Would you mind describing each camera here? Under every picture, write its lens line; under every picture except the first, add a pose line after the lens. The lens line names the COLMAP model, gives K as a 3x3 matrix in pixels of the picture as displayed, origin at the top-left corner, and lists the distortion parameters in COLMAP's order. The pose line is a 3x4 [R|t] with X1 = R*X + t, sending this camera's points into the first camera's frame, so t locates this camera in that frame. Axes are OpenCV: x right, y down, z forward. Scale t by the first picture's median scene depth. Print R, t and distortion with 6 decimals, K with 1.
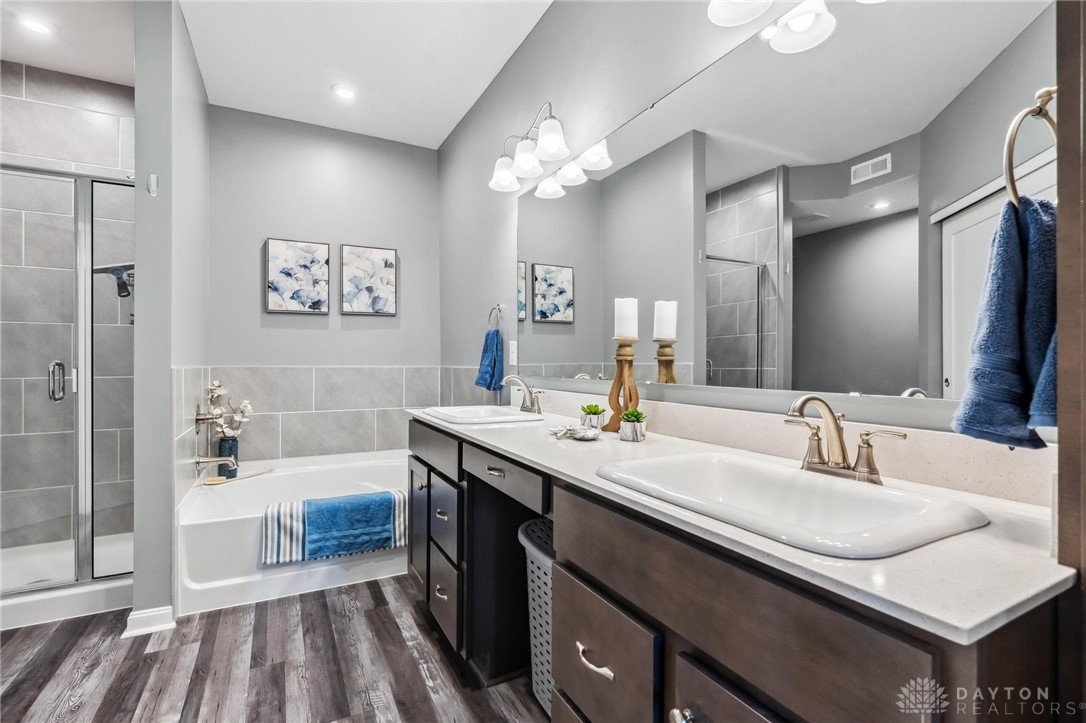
lens RADIAL K [[499.8, 0, 544.8], [0, 499.8, 349.6], [0, 0, 1]] dist [-0.002285, 0.000494]
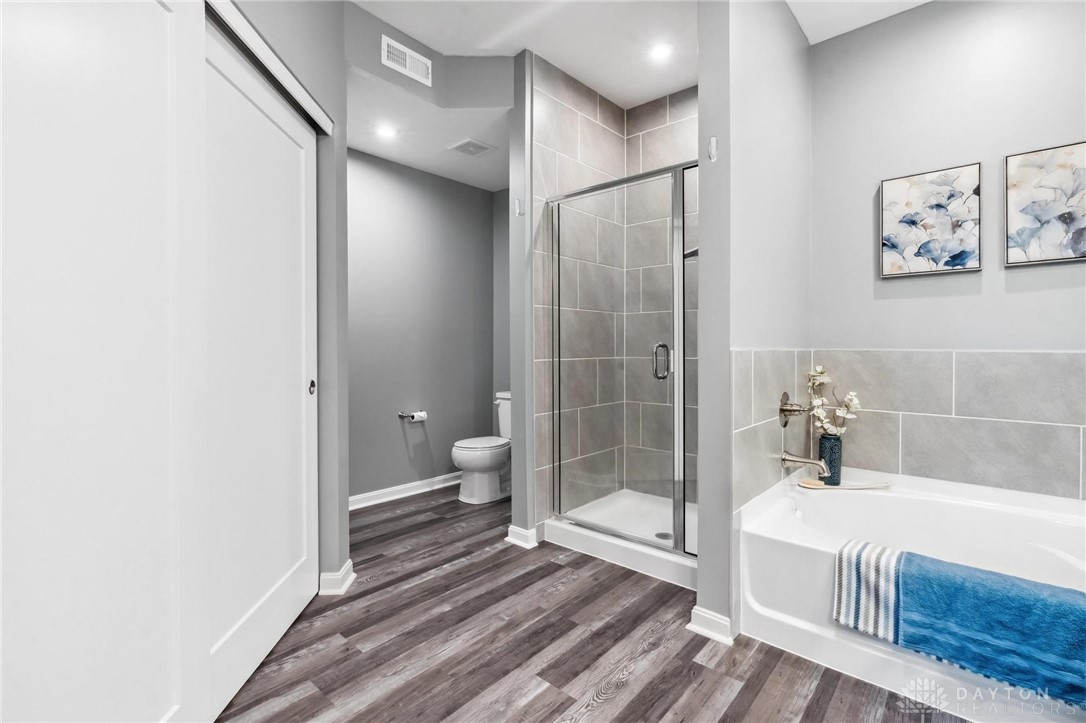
lens RADIAL K [[499.8, 0, 544.8], [0, 499.8, 349.6], [0, 0, 1]] dist [-0.002285, 0.000494]
pose [[0.352556, 0.007684, -0.935759, -0.031908], [0.023240, 0.999586, 0.016964, 0.011284], [0.935502, -0.027728, 0.352232, 0.328367]]
